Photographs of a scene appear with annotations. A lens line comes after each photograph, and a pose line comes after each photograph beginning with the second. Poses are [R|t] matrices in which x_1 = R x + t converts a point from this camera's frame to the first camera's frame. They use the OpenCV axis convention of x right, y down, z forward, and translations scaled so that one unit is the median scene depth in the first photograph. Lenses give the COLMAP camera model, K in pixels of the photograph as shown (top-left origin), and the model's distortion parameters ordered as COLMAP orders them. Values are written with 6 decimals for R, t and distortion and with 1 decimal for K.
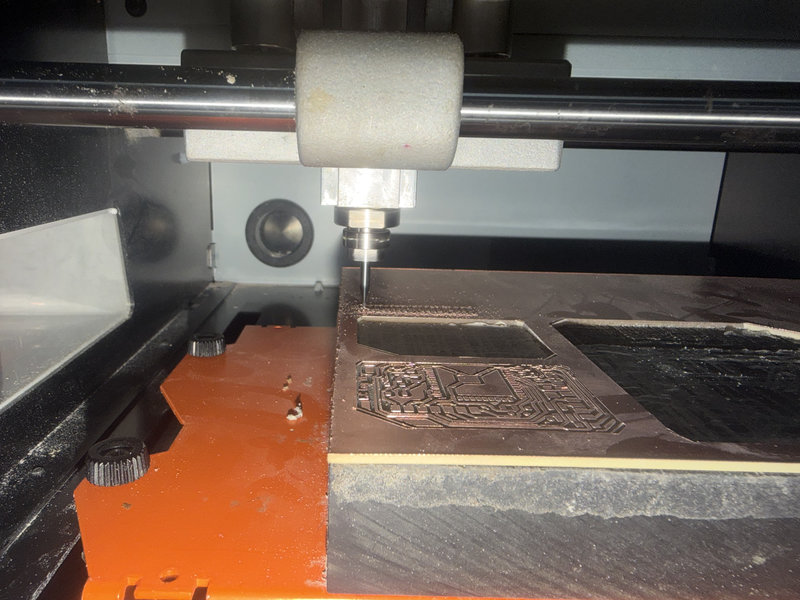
lens RADIAL K [[568.3, 0, 337.0], [0, 568.3, 303.4], [0, 0, 1]] dist [-0.004437, 0.000019]
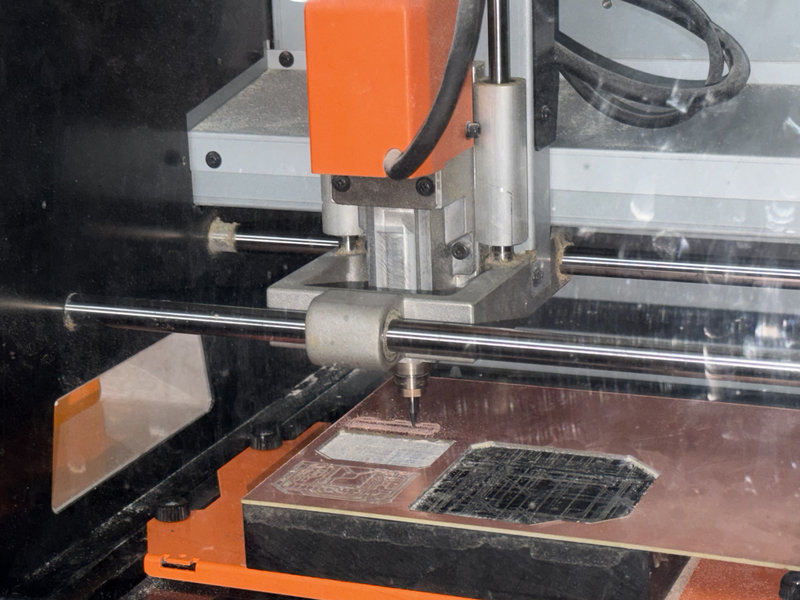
lens RADIAL K [[1870.0, 0, 400.0], [0, 1870.0, 300.0], [0, 0, 1]] dist [0.046335, 0.118114]
pose [[0.935861, 0.042901, -0.349749, 3.073075], [-0.038790, 0.999071, 0.018756, -0.674973], [0.350229, -0.003986, 0.936656, -5.615393]]
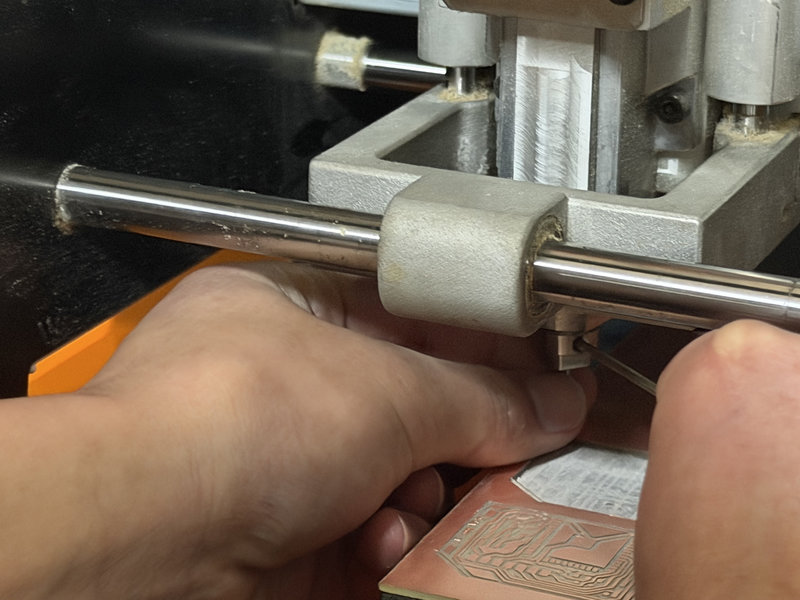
lens RADIAL K [[2394.7, 0, 400.0], [0, 2394.7, 300.0], [0, 0, 1]] dist [0.082533, -0.063234]
pose [[0.919817, 0.125664, -0.371678, 1.763705], [-0.091928, 0.989977, 0.107209, -0.839524], [0.381425, -0.064445, 0.922150, -3.465220]]
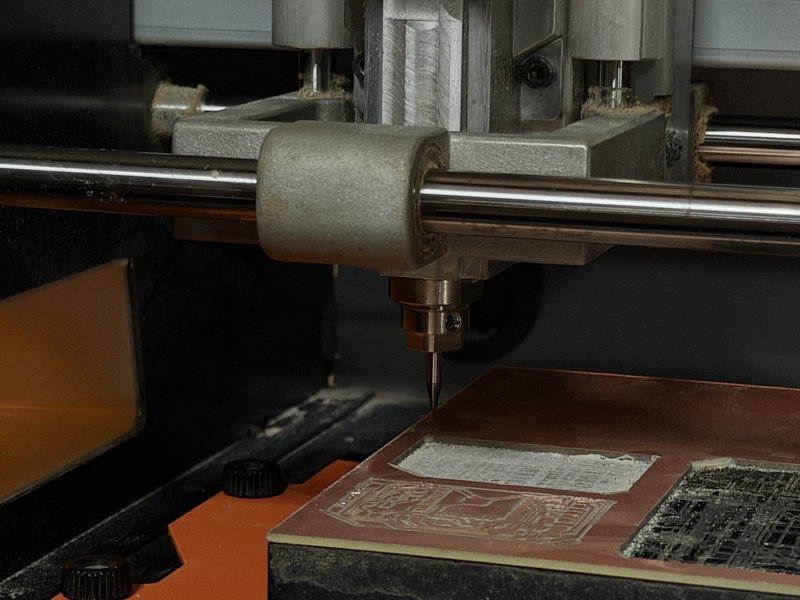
lens RADIAL K [[2394.7, 0, 400.0], [0, 2394.7, 300.0], [0, 0, 1]] dist [0.082533, -0.063234]
pose [[0.959598, 0.042690, -0.278117, 1.468403], [-0.067014, 0.994656, -0.078546, 0.159485], [0.273277, 0.094010, 0.957330, -3.332242]]
